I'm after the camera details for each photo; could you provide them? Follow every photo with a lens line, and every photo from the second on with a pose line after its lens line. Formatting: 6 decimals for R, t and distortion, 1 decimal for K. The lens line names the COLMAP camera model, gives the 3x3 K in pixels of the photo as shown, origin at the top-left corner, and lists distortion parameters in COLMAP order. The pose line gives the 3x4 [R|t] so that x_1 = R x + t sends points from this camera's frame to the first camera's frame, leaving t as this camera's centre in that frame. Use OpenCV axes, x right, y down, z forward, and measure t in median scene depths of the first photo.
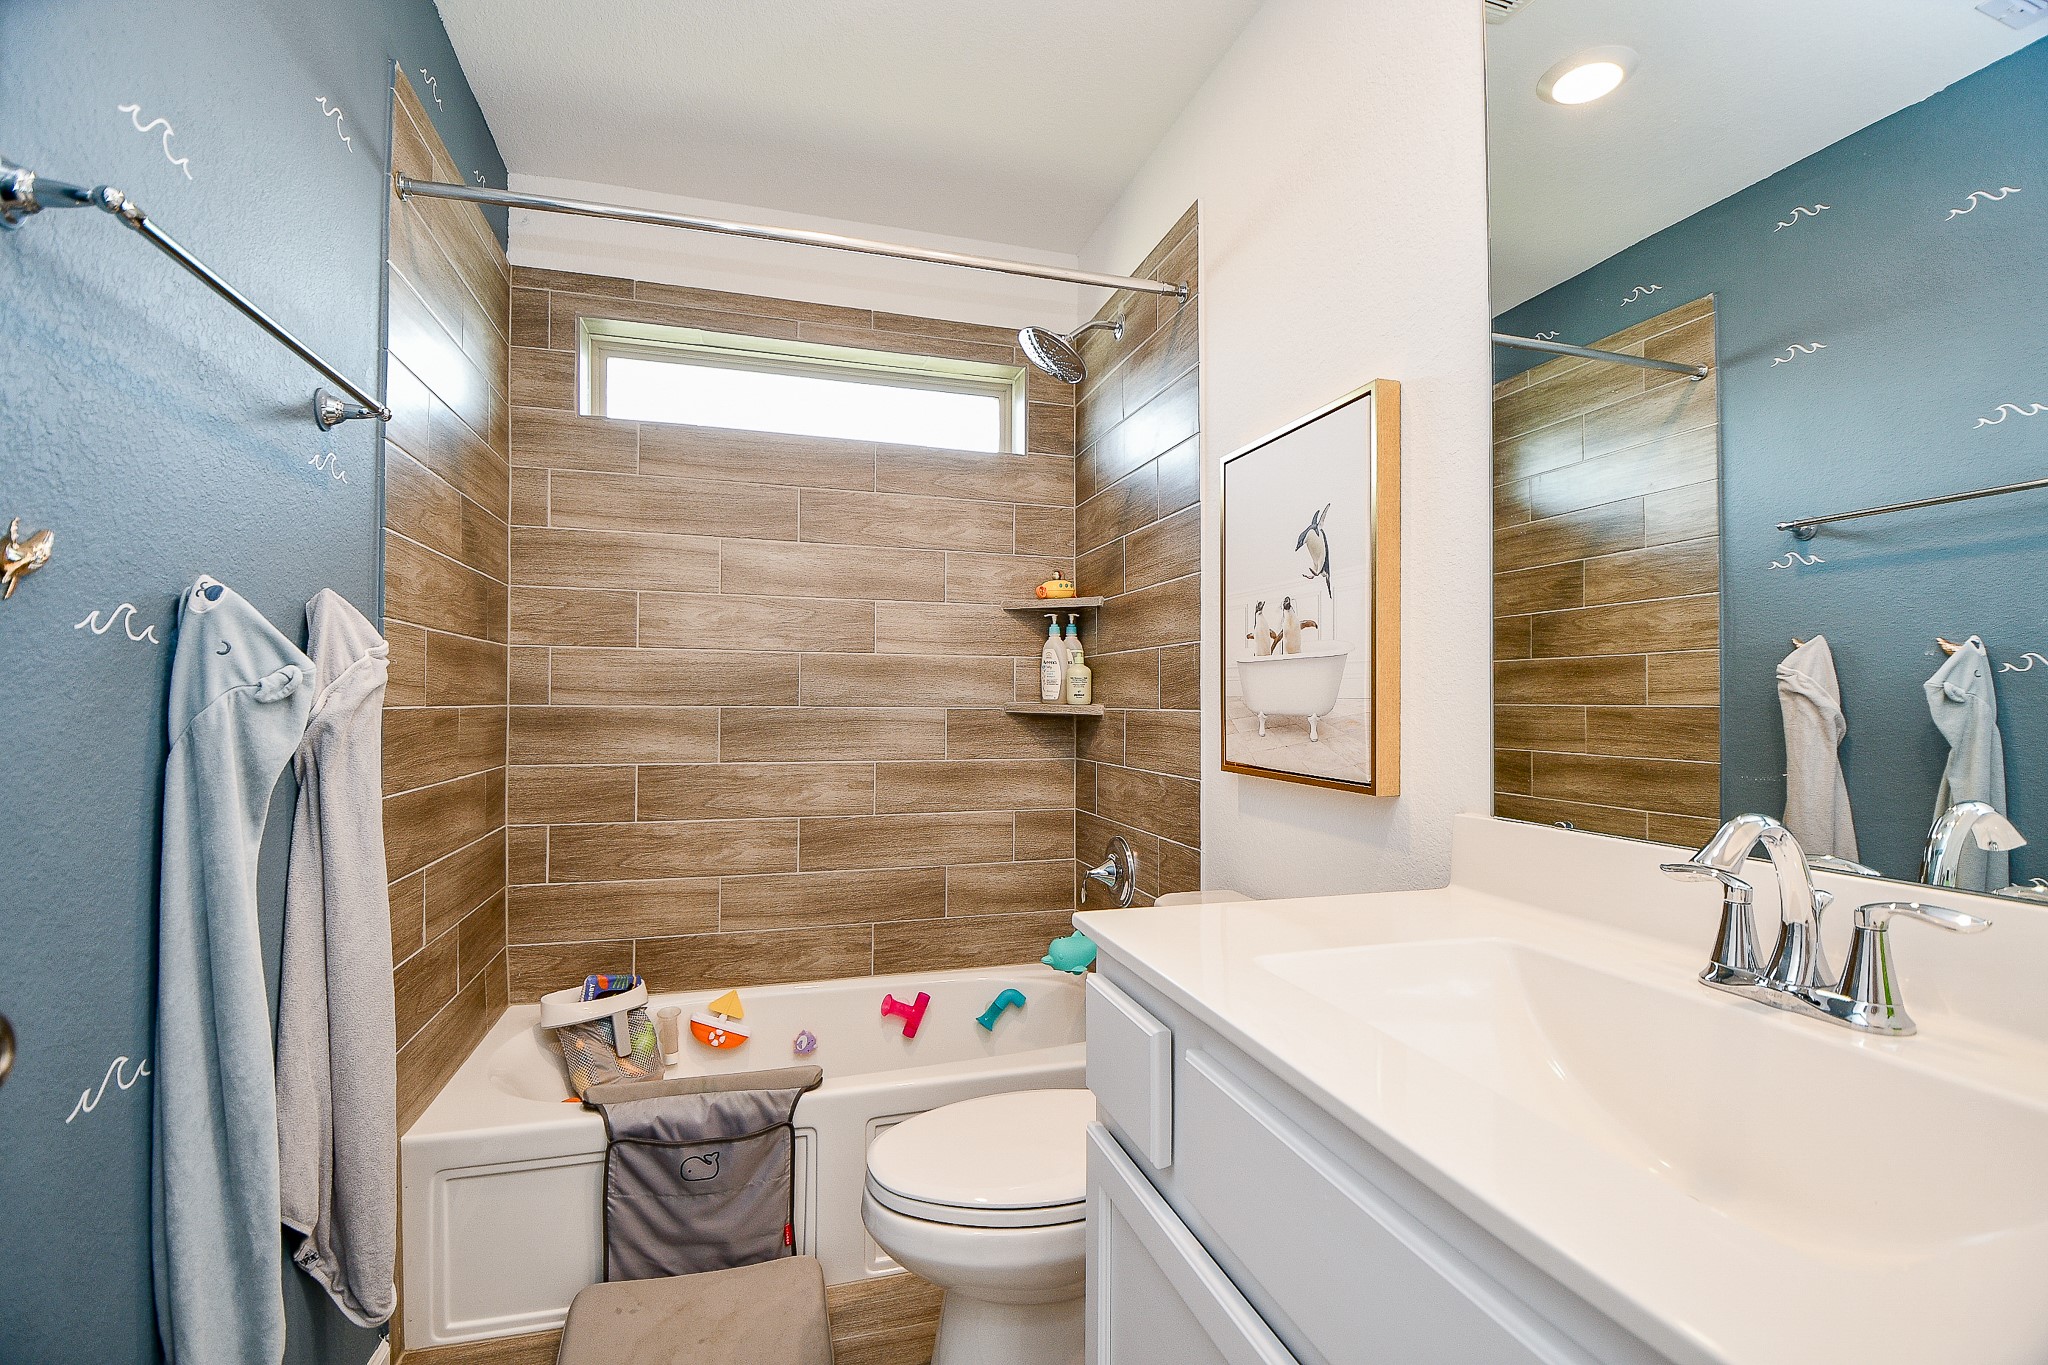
lens RADIAL K [[934.7, 0, 1056.4], [0, 934.7, 691.9], [0, 0, 1]] dist [-0.000256, -0.011849]
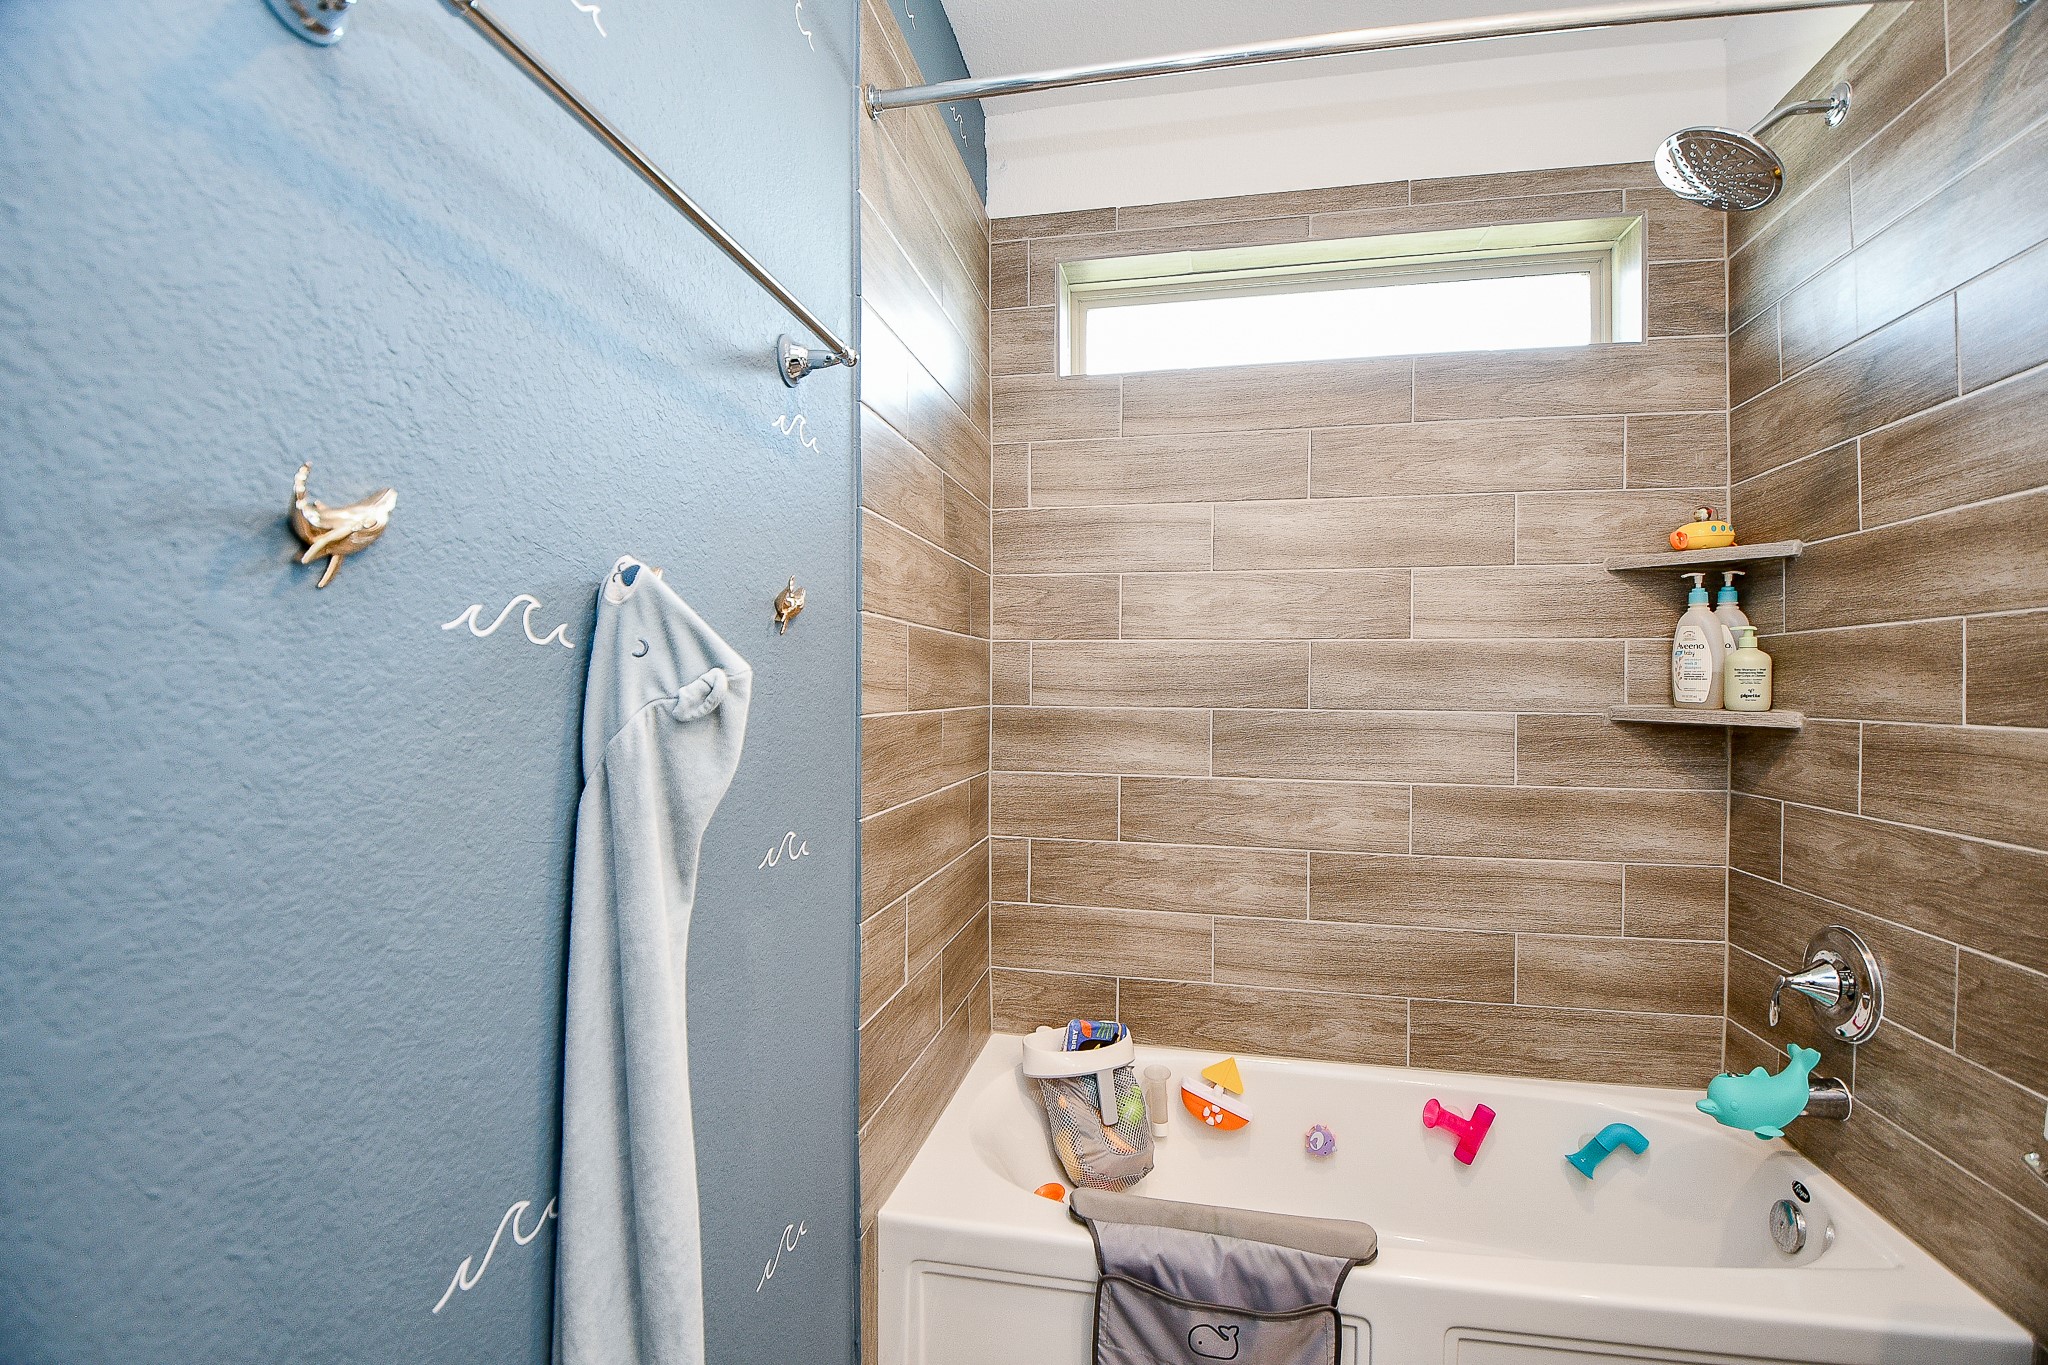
lens RADIAL K [[934.7, 0, 1031.7], [0, 934.7, 696.3], [0, 0, 1]] dist [-0.000256, -0.011849]
pose [[0.879789, 0.004328, -0.475345, -0.118005], [0.003843, 0.999861, 0.016218, -0.009877], [0.475349, -0.016095, 0.879650, 0.215993]]
